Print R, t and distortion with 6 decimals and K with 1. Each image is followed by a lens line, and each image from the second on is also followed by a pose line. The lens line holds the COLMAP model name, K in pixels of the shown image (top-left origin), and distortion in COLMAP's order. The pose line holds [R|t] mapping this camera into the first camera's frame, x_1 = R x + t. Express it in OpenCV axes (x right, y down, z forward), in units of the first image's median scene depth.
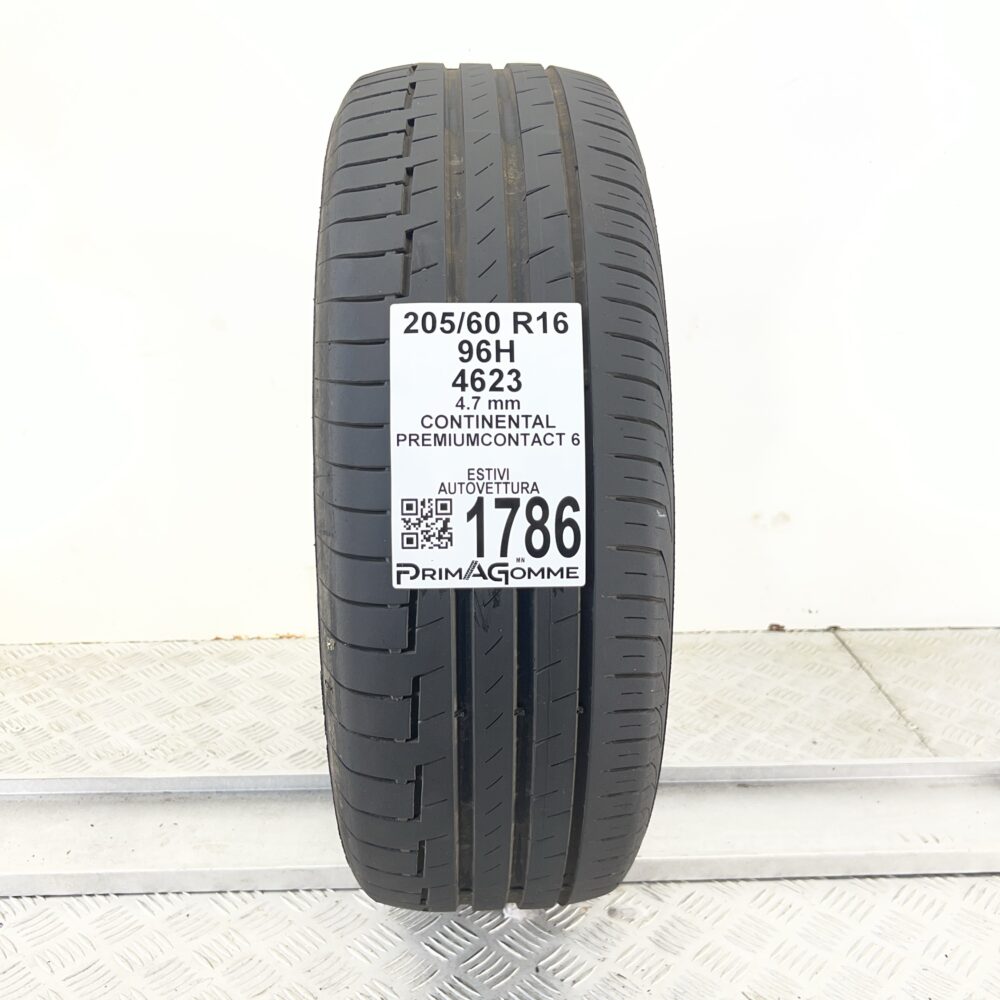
lens RADIAL K [[1081.4, 0, 500.0], [0, 1081.4, 500.0], [0, 0, 1]] dist [0.011610, -0.028419]
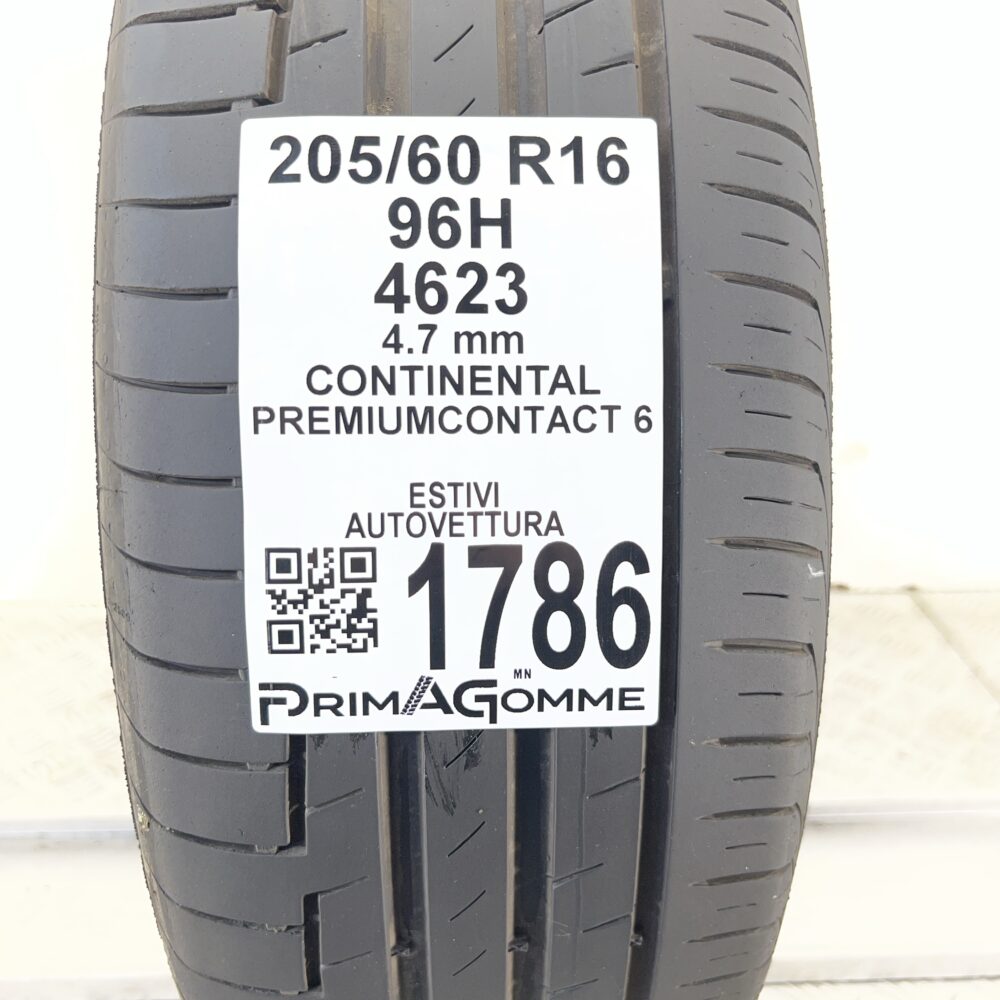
lens RADIAL K [[1081.4, 0, 500.0], [0, 1081.4, 500.0], [0, 0, 1]] dist [0.011610, -0.028419]
pose [[0.999992, 0.003330, 0.002411, 0.007707], [-0.003560, 0.994712, 0.102641, -0.068810], [-0.002057, -0.102649, 0.994716, 0.536806]]
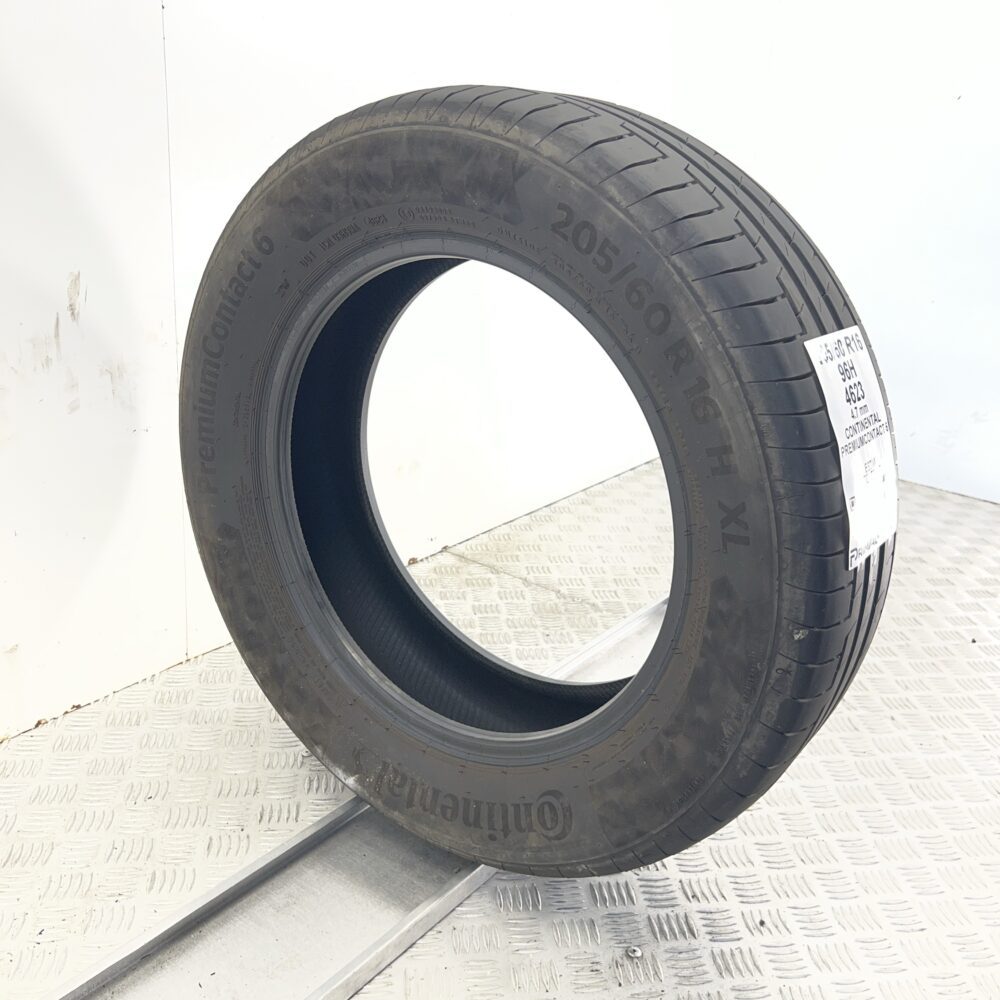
lens RADIAL K [[1081.4, 0, 500.0], [0, 1081.4, 500.0], [0, 0, 1]] dist [0.011610, -0.028419]
pose [[0.553635, -0.238300, 0.797936, -1.302532], [0.167185, 0.970480, 0.173831, -0.281817], [-0.815805, 0.037165, 0.577132, 0.606592]]
